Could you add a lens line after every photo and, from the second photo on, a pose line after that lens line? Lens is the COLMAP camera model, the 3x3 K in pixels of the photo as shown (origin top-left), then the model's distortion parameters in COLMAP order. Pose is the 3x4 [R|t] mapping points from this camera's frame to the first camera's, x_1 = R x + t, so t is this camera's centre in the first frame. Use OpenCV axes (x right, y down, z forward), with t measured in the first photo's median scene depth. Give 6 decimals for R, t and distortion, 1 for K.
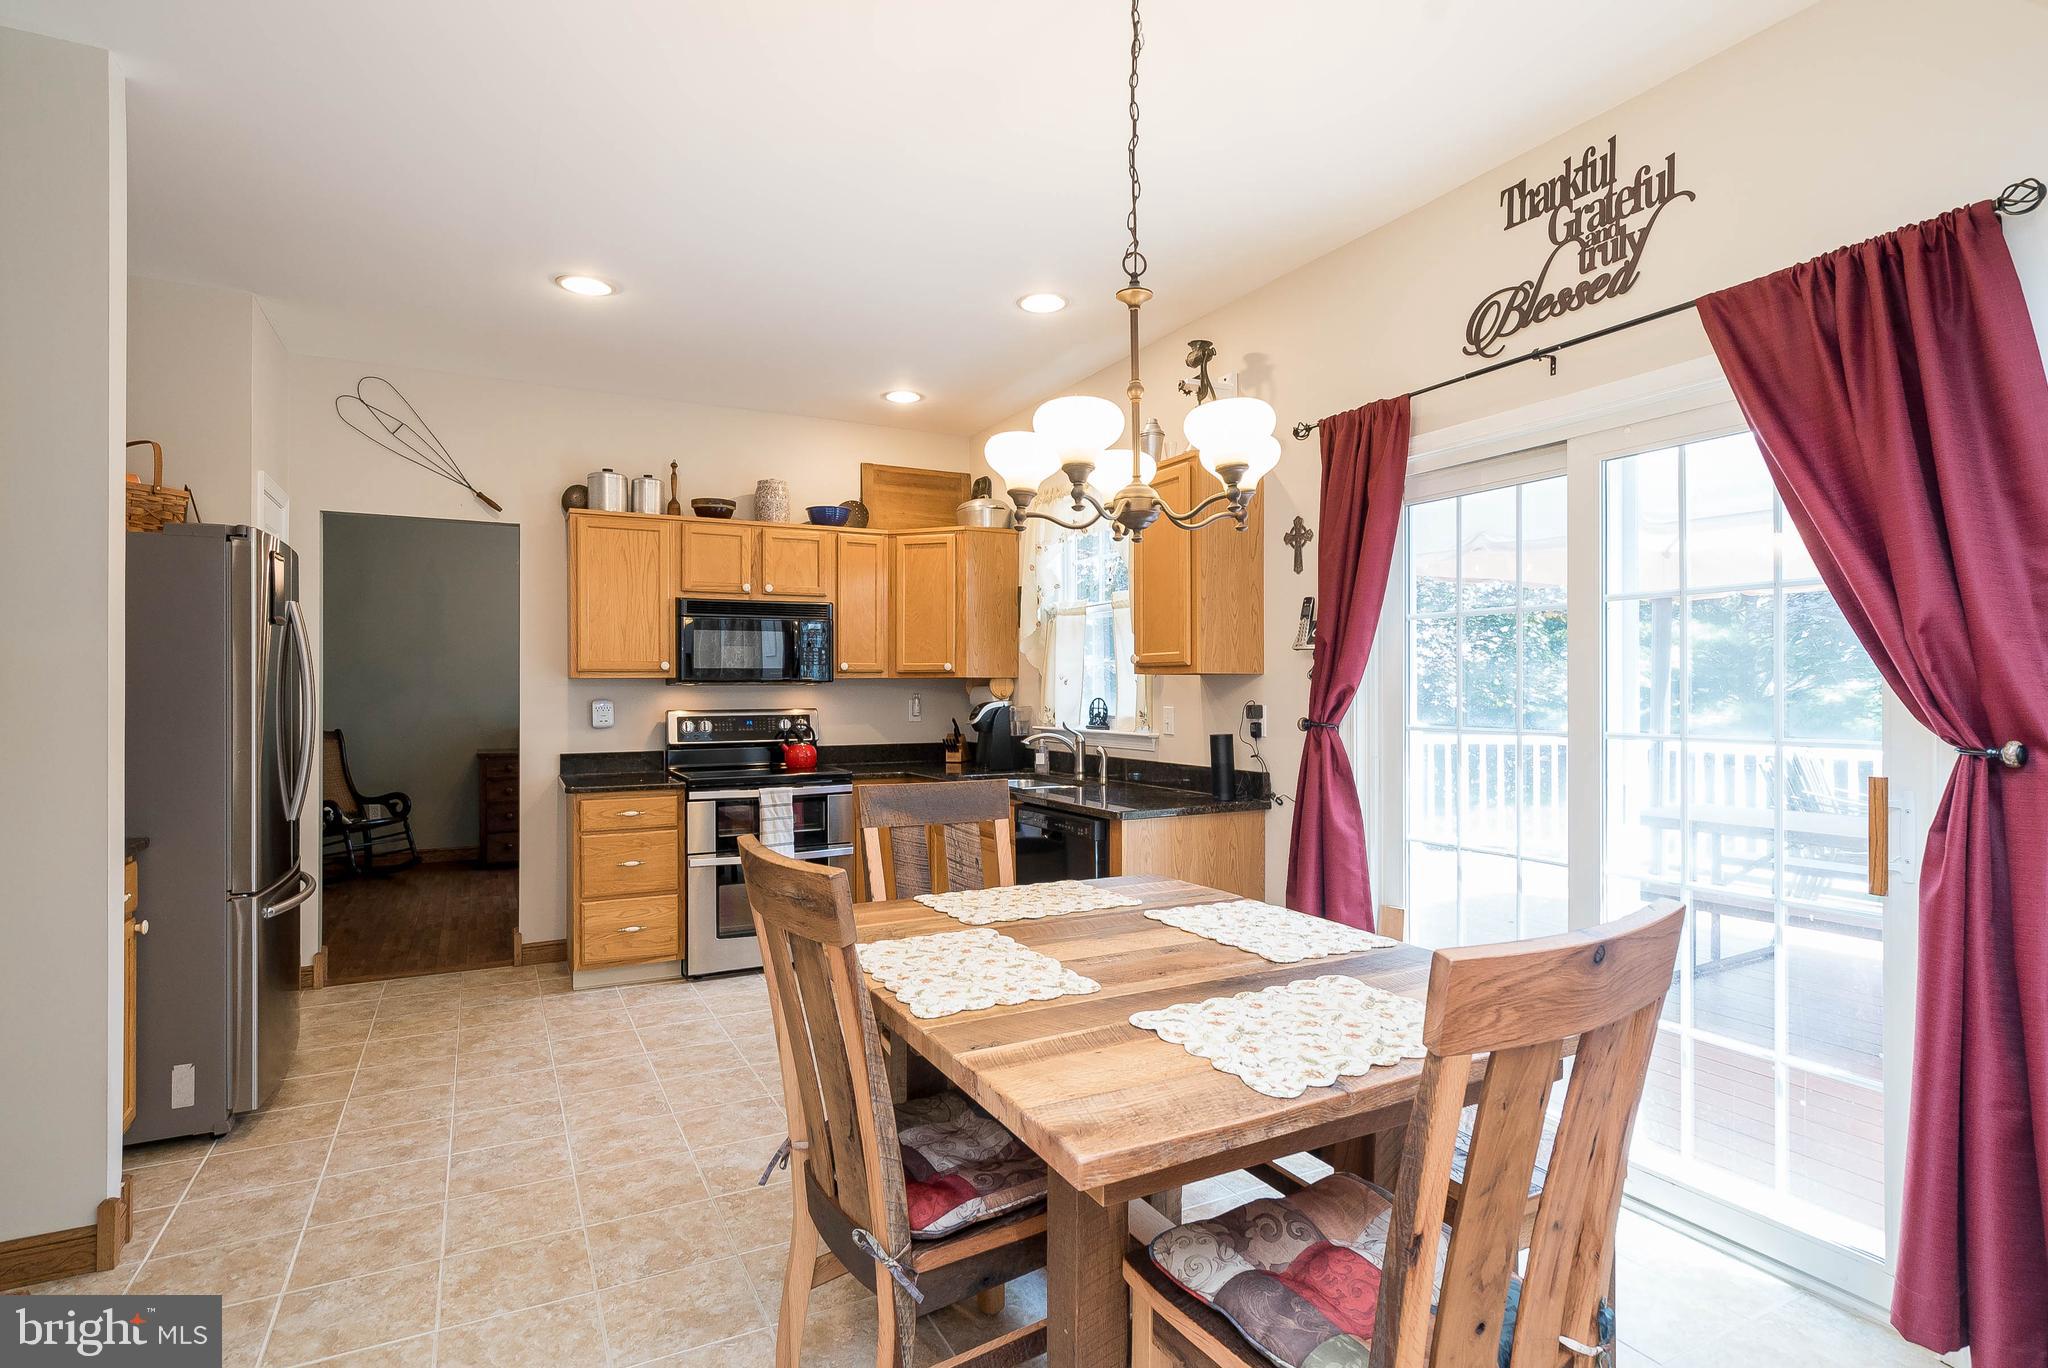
lens RADIAL K [[1030.7, 0, 1010.1], [0, 1030.7, 686.1], [0, 0, 1]] dist [0.002184, 0.002005]
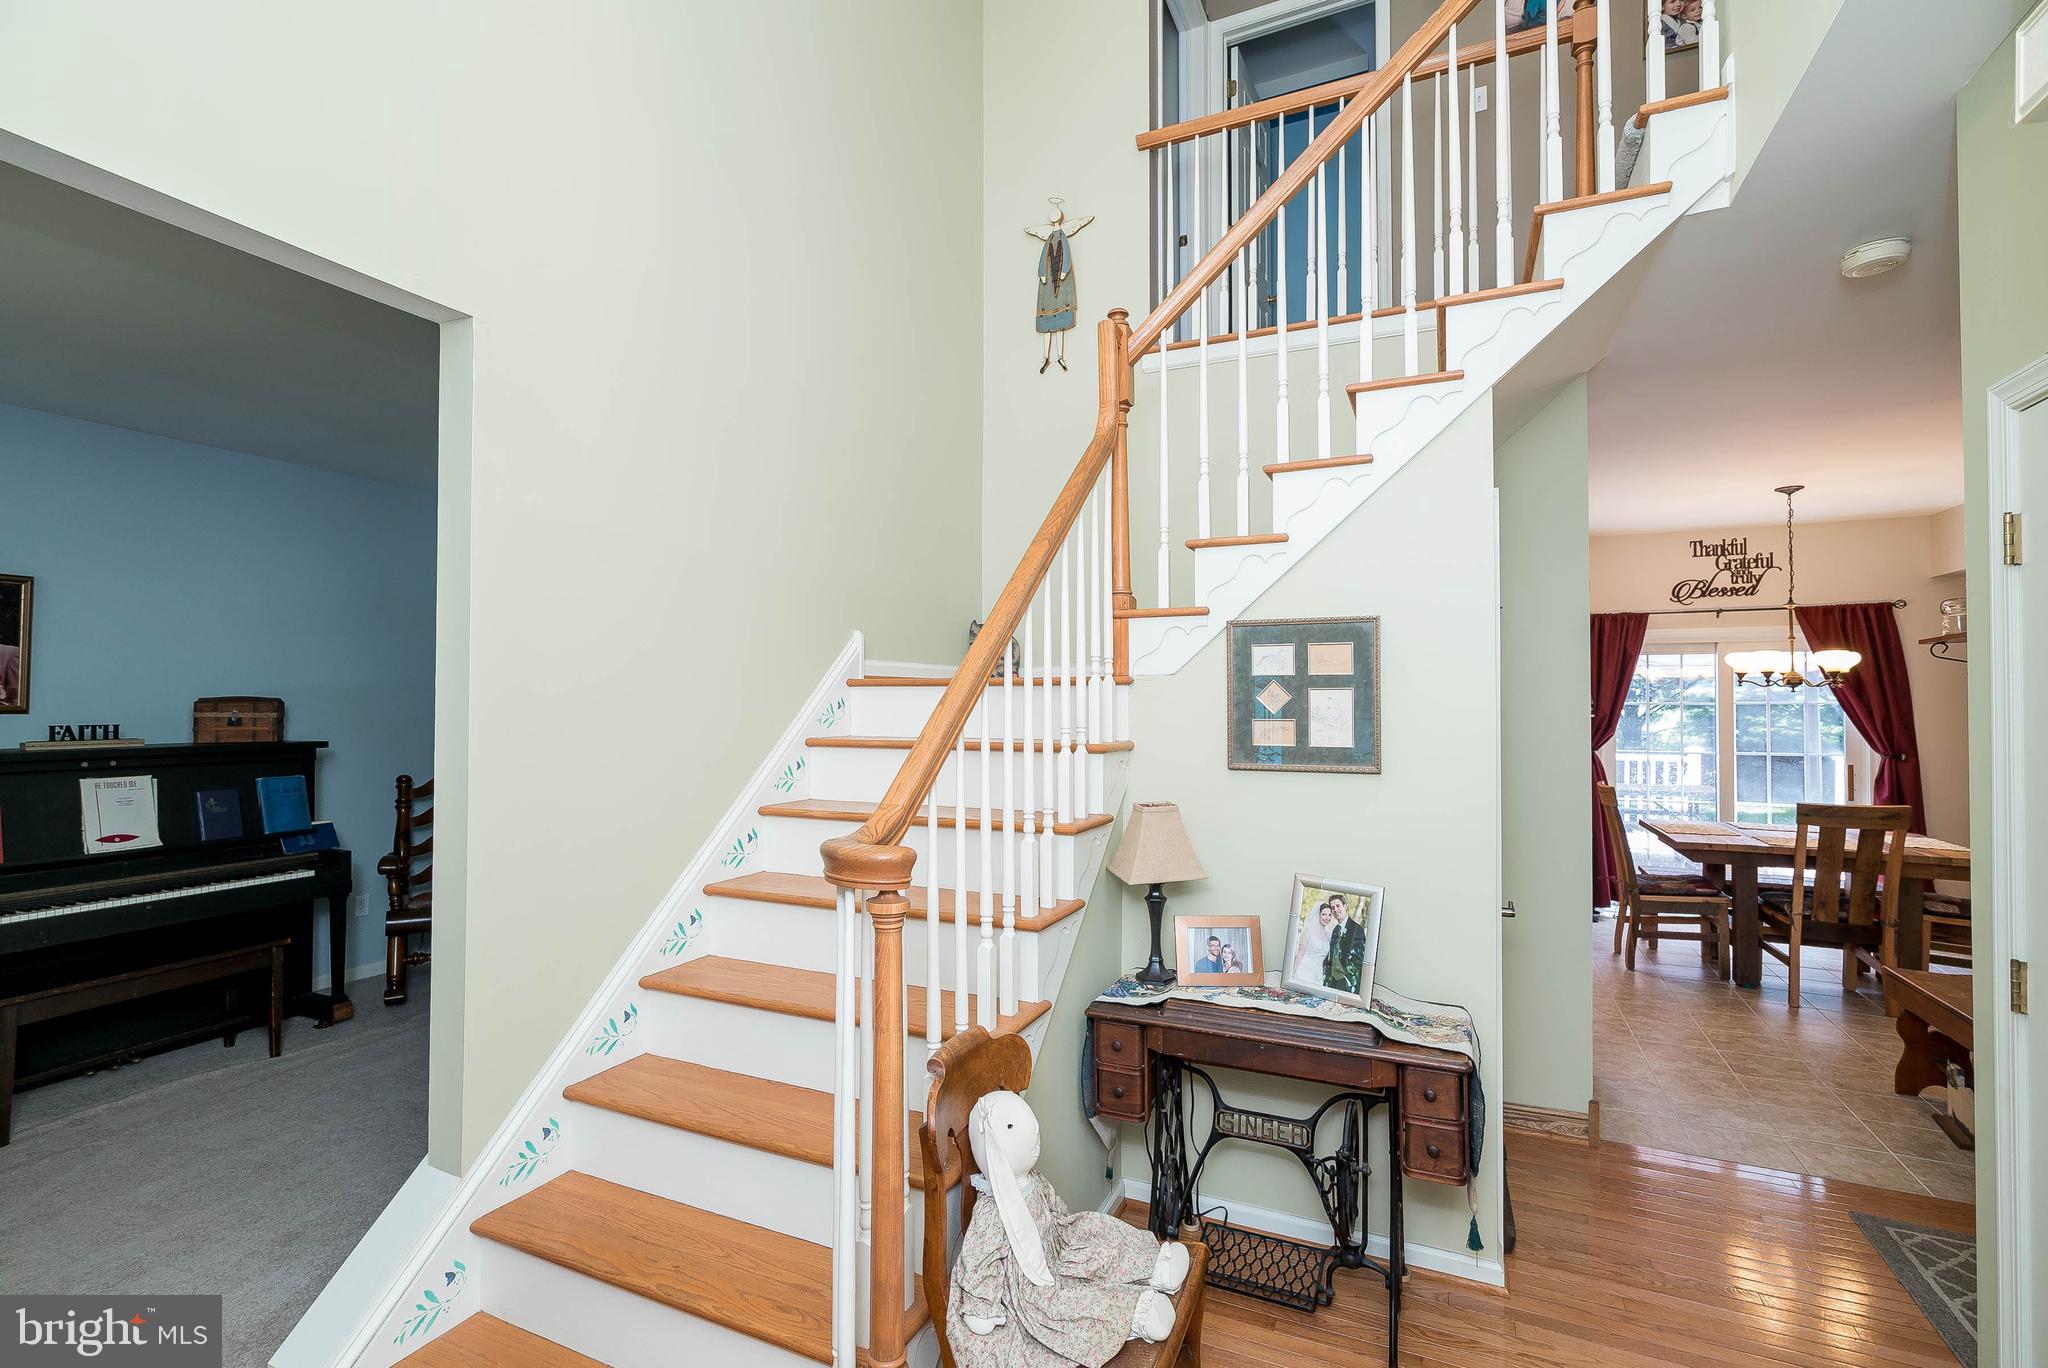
lens RADIAL K [[938.9, 0, 983.8], [0, 938.9, 694.9], [0, 0, 1]] dist [-0.004904, 0.003726]
pose [[0.799681, 0.011203, 0.600320, -1.454584], [-0.004250, 0.999906, -0.012999, -0.037320], [-0.600410, 0.007844, 0.799654, 0.120083]]
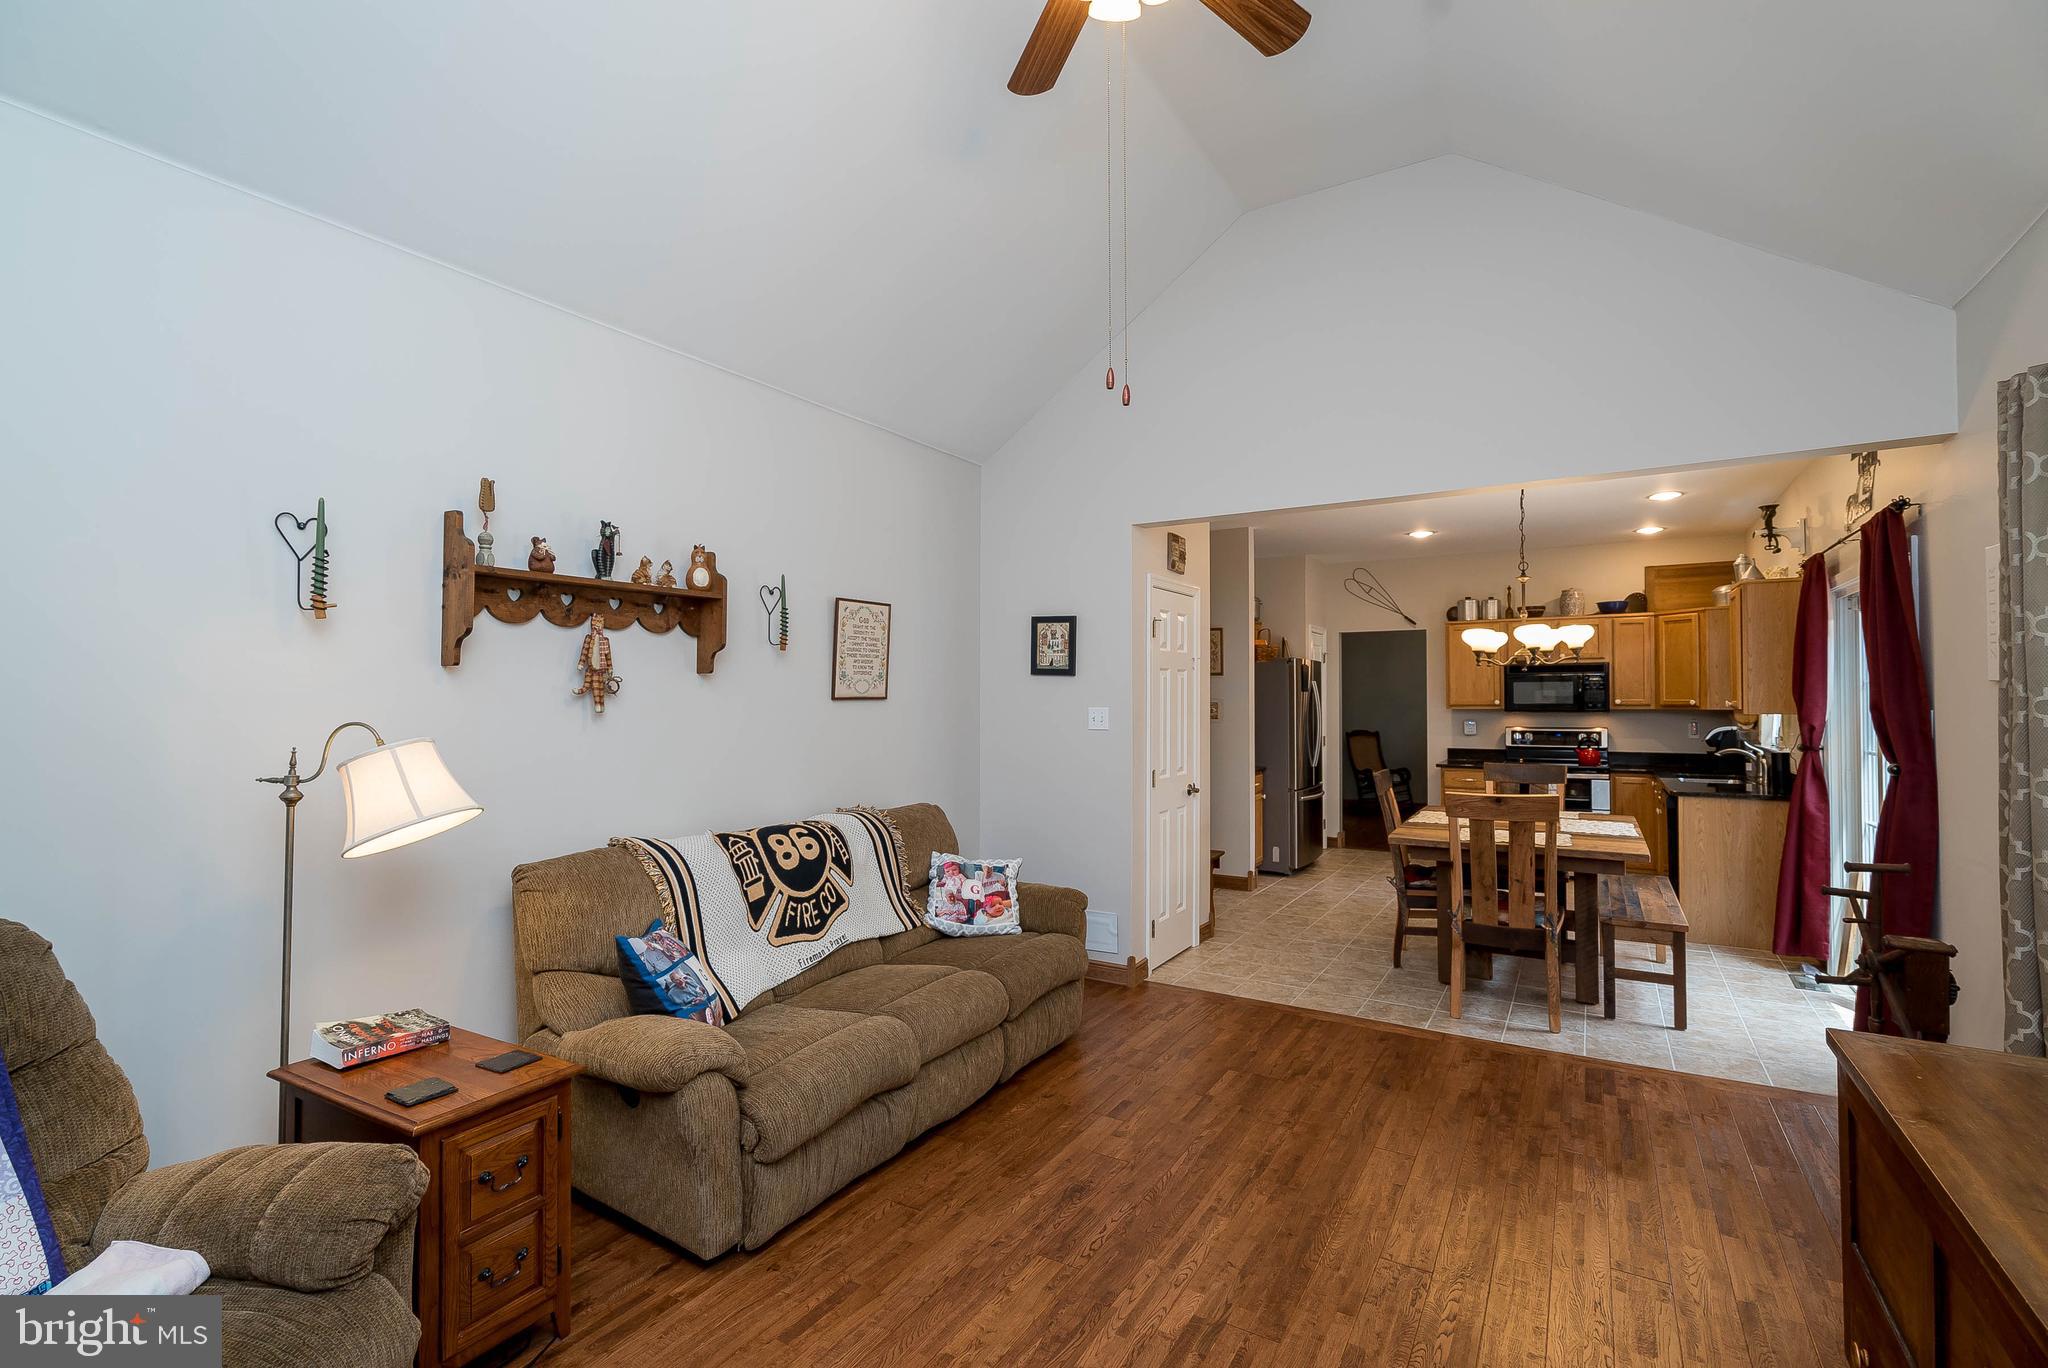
lens RADIAL K [[938.9, 0, 1023.4], [0, 938.9, 685.2], [0, 0, 1]] dist [-0.004904, 0.003726]
pose [[0.523375, -0.011262, -0.852028, 0.680501], [0.003104, 0.999931, -0.011310, -0.036214], [0.852097, 0.003274, 0.523374, -0.618650]]
